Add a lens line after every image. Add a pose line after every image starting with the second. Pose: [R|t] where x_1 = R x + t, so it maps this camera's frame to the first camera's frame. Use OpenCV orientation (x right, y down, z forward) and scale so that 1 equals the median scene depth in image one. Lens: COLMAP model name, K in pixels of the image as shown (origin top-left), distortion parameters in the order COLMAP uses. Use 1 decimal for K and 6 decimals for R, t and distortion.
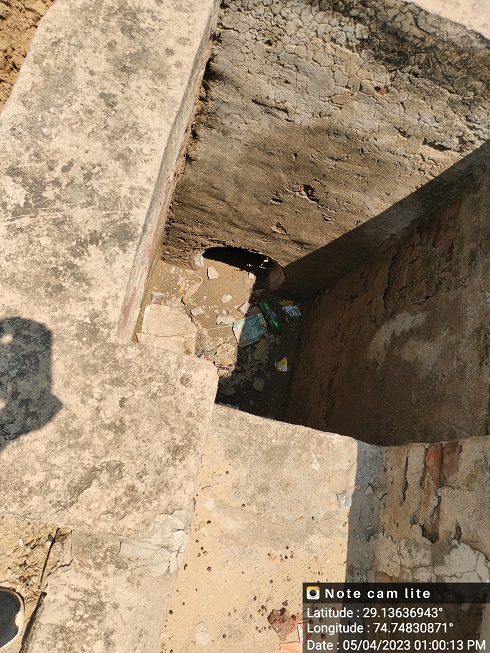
lens RADIAL K [[444.1, 0, 245.0], [0, 444.1, 326.5], [0, 0, 1]] dist [0.075663, -0.067550]
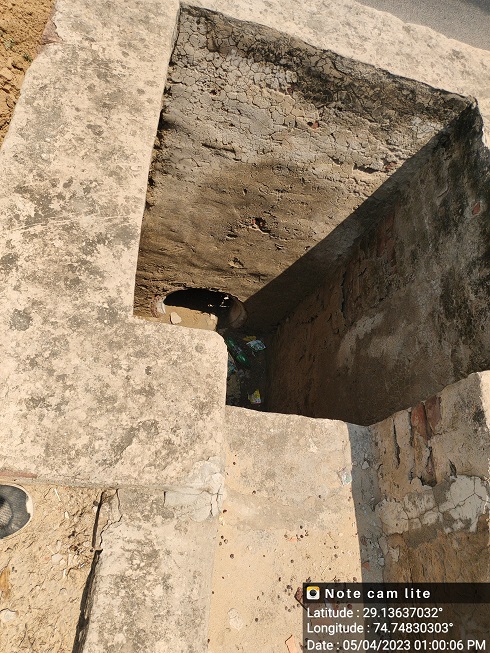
lens RADIAL K [[444.1, 0, 245.0], [0, 444.1, 326.5], [0, 0, 1]] dist [0.075663, -0.067550]
pose [[0.985772, -0.127492, 0.109538, -0.091089], [0.140633, 0.982510, -0.122054, 0.145618], [-0.092061, 0.135722, 0.986460, -0.080140]]
